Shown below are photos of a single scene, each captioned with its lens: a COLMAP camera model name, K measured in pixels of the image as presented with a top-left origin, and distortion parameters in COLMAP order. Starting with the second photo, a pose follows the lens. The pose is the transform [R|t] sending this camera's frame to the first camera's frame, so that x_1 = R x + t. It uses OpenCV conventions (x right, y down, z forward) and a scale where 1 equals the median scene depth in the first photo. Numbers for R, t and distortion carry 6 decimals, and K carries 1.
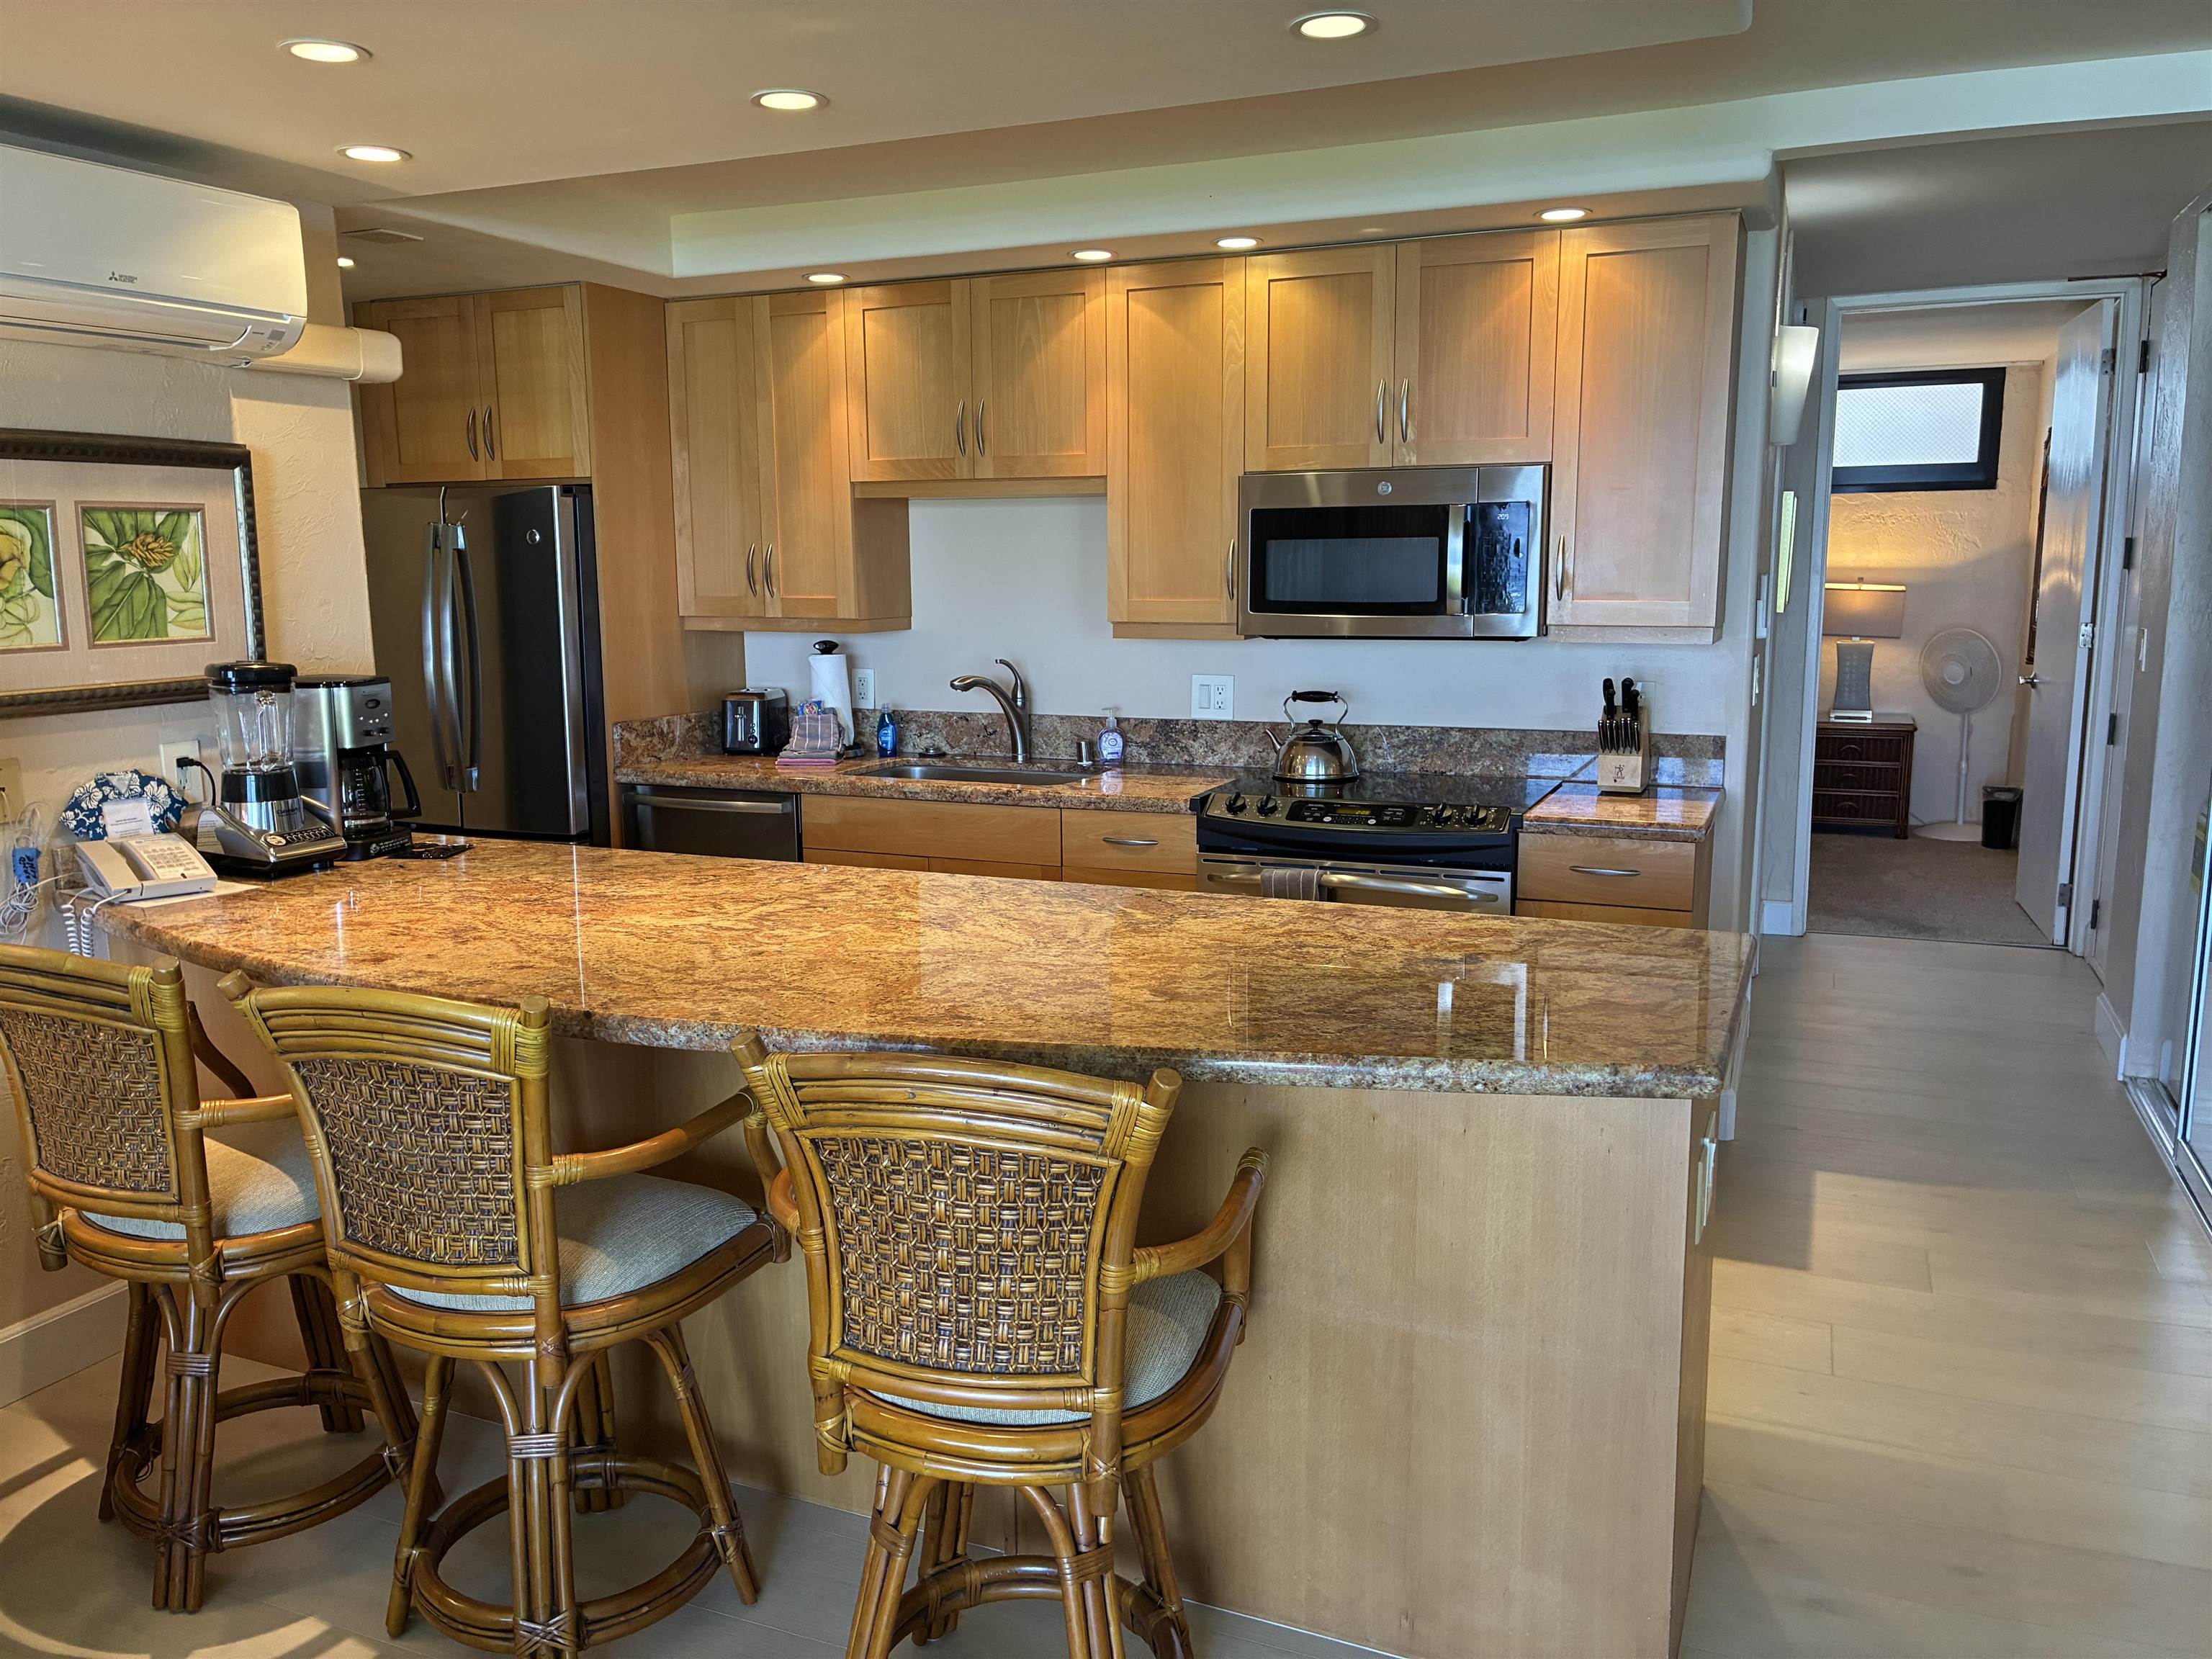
lens RADIAL K [[1643.7, 0, 1106.0], [0, 1643.7, 829.5], [0, 0, 1]] dist [-0.002634, -0.006677]
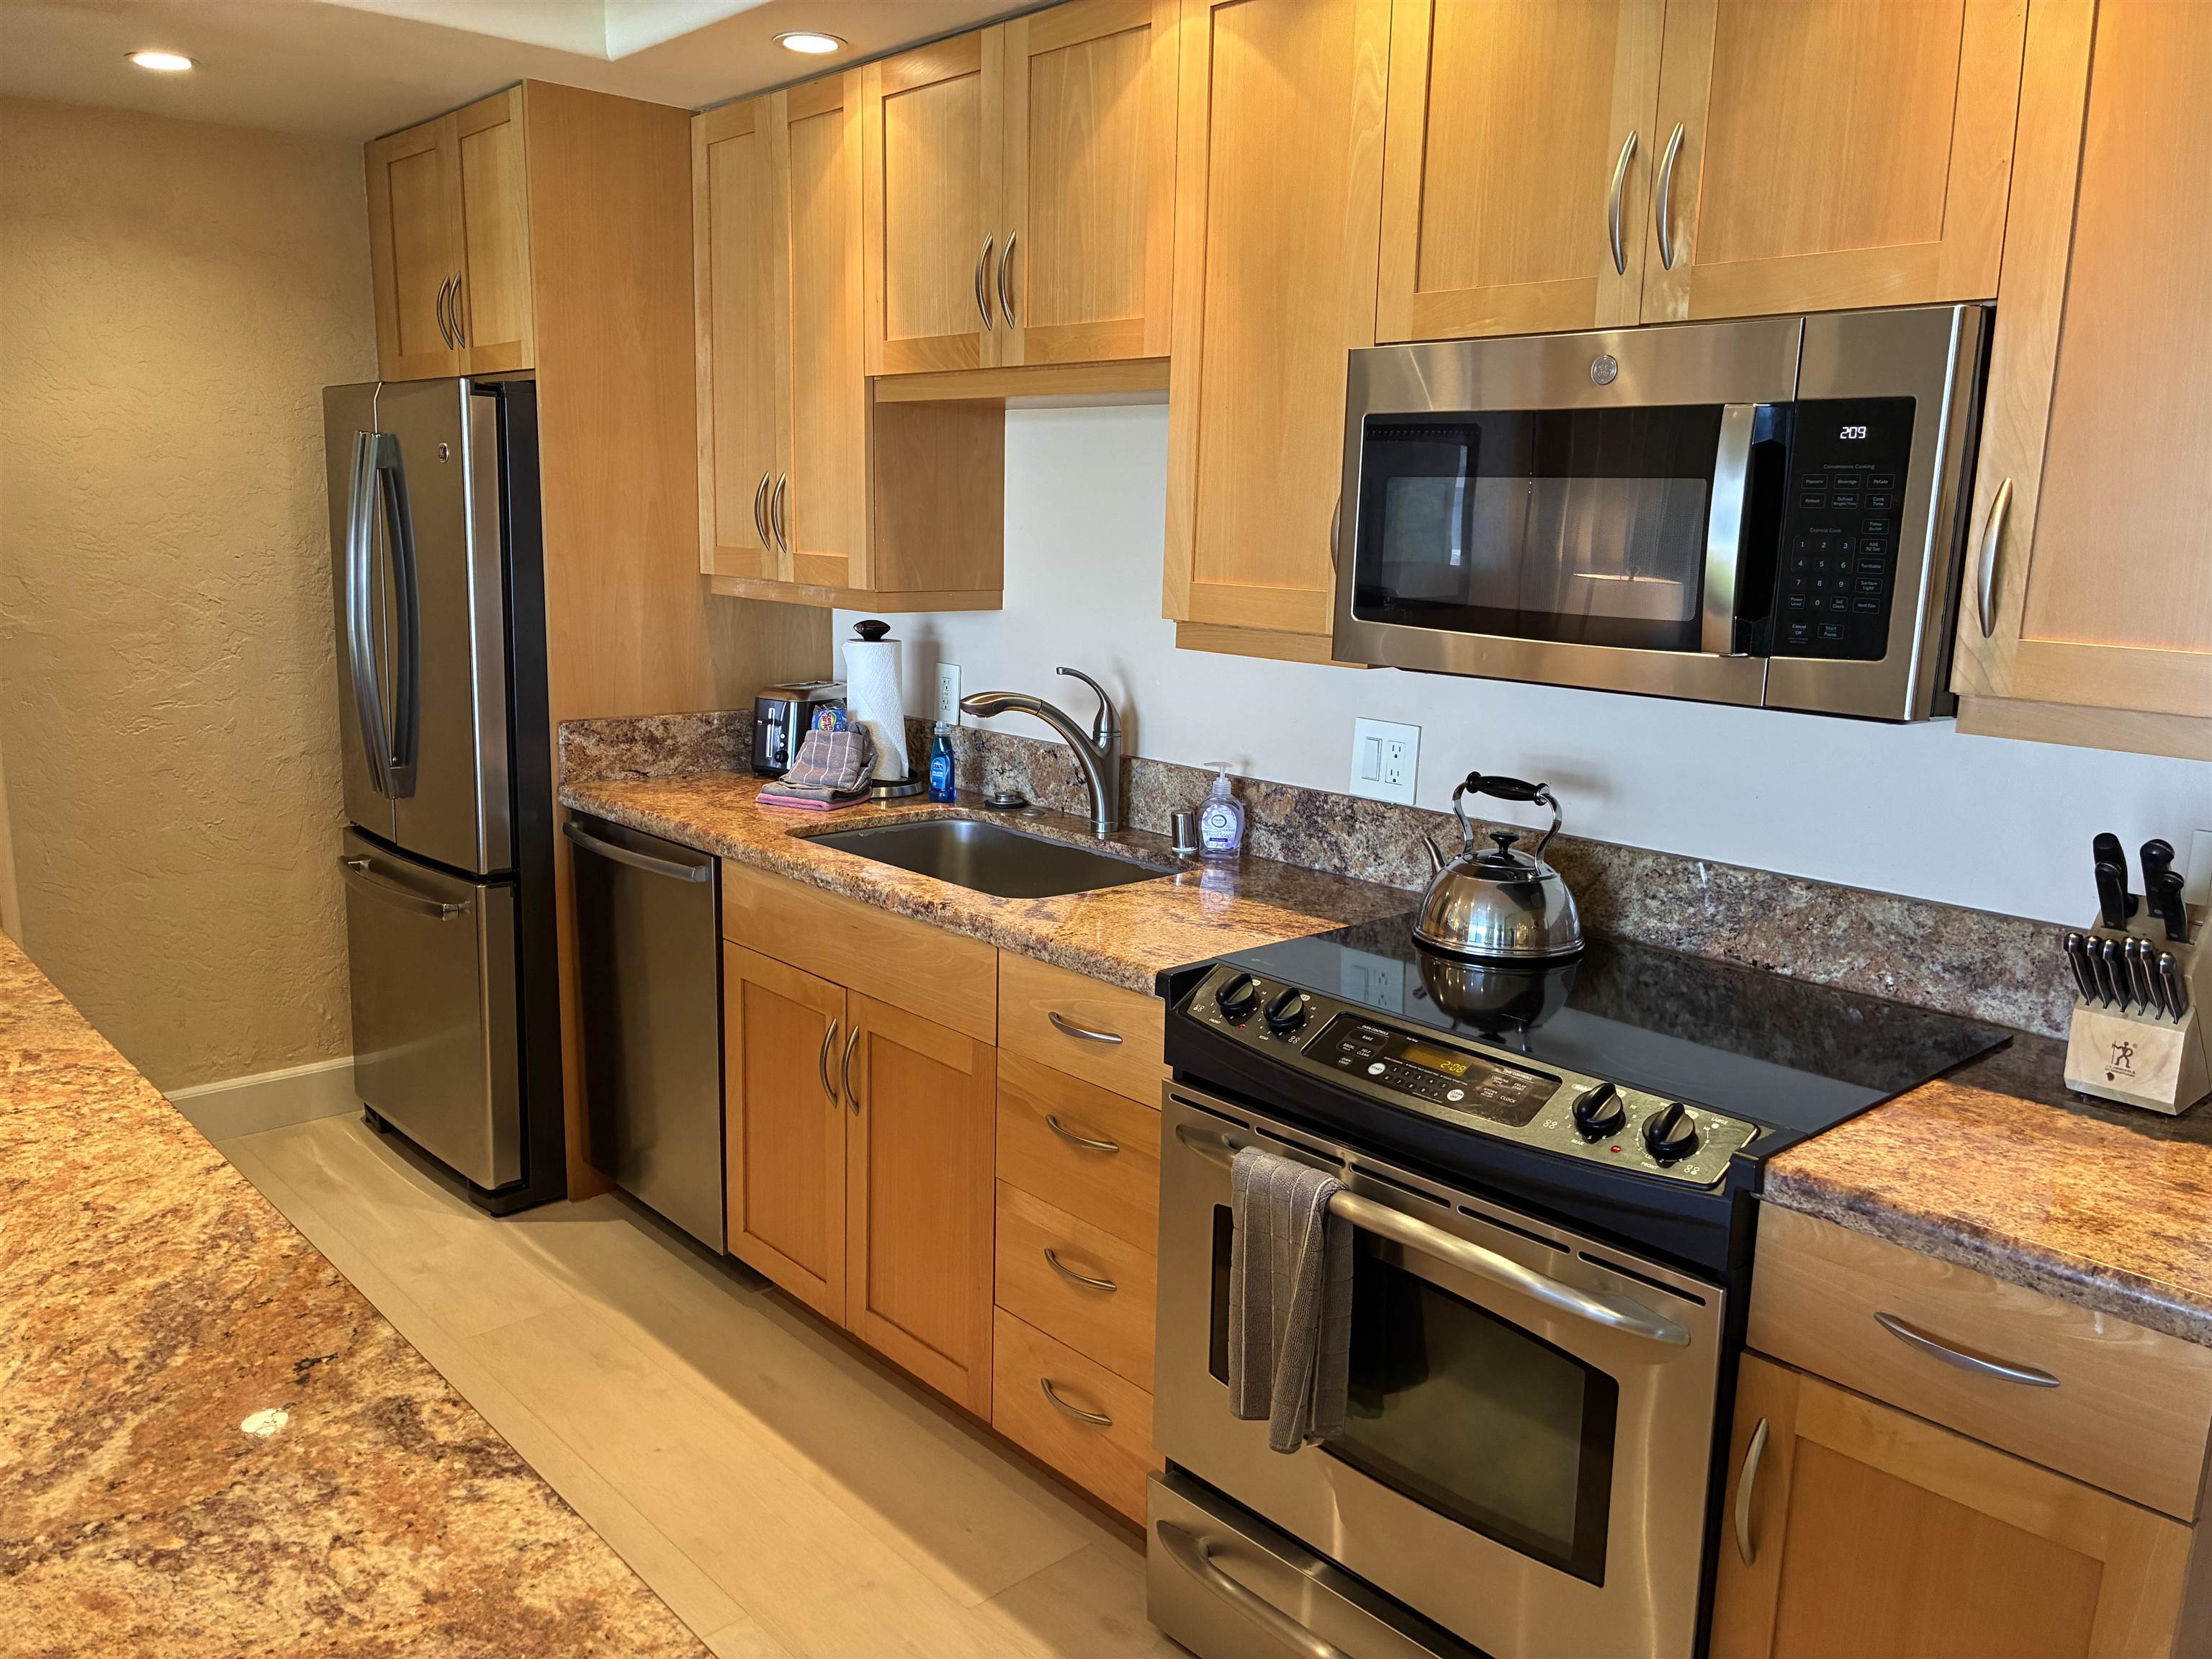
lens RADIAL K [[1693.3, 0, 1077.9], [0, 1693.3, 822.9], [0, 0, 1]] dist [0.042404, -0.068706]
pose [[0.906694, 0.103320, -0.408939, 0.220184], [-0.092995, 0.994644, 0.045115, -0.080295], [0.411410, -0.002877, 0.911446, 0.454176]]
